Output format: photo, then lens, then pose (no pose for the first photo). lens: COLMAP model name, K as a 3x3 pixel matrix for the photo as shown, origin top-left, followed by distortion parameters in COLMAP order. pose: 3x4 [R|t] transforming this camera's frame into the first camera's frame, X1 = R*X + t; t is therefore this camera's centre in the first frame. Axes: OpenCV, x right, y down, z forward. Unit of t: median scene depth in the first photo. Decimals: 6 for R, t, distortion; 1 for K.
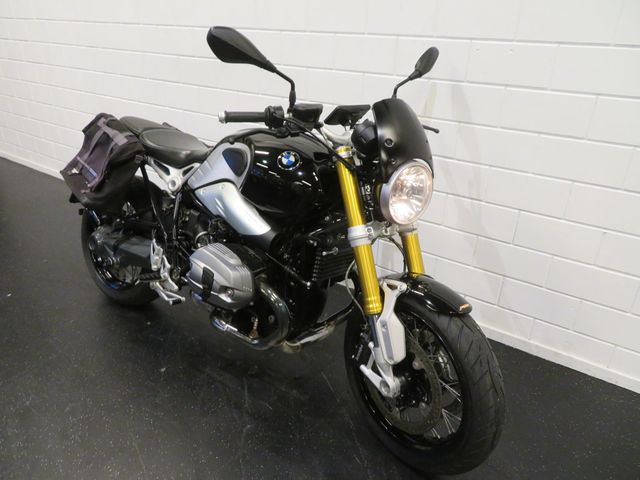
lens RADIAL K [[453.1, 0, 320.0], [0, 453.1, 240.0], [0, 0, 1]] dist [0.005878, 0.001596]
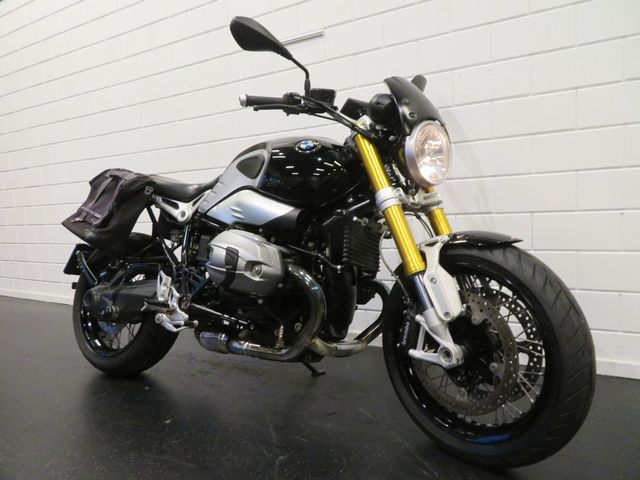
lens RADIAL K [[453.1, 0, 320.0], [0, 453.1, 240.0], [0, 0, 1]] dist [0.005878, 0.001596]
pose [[0.994515, -0.082176, 0.064709, -0.109092], [0.099791, 0.930809, -0.351621, 0.337646], [-0.031337, 0.356150, 0.933903, 0.109653]]
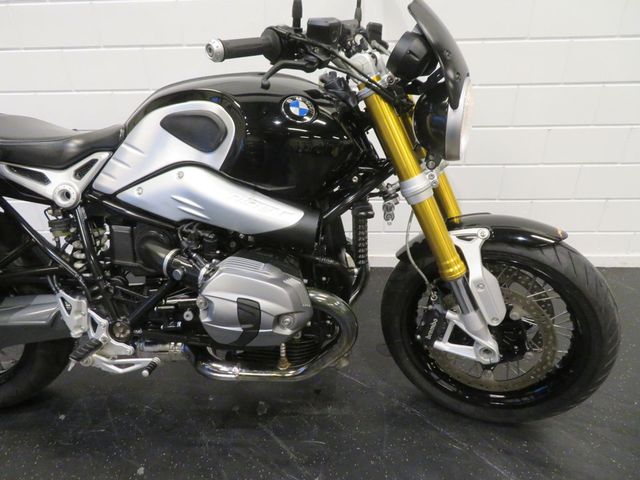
lens RADIAL K [[455.8, 0, 317.3], [0, 455.8, 236.9], [0, 0, 1]] dist [-0.005502, -0.000616]
pose [[0.849032, -0.301564, 0.433824, -0.356583], [0.269761, 0.953443, 0.134820, -0.068042], [-0.454283, 0.002562, 0.890854, 0.331821]]
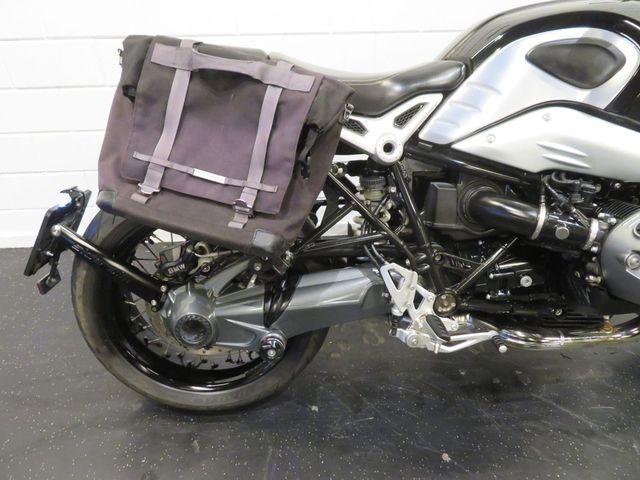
lens RADIAL K [[453.1, 0, 320.0], [0, 453.1, 240.0], [0, 0, 1]] dist [0.005878, 0.001596]
pose [[0.775289, -0.372294, 0.510220, -0.767050], [0.294363, 0.927697, 0.229625, -0.187703], [-0.558817, -0.027836, 0.828823, 0.691307]]
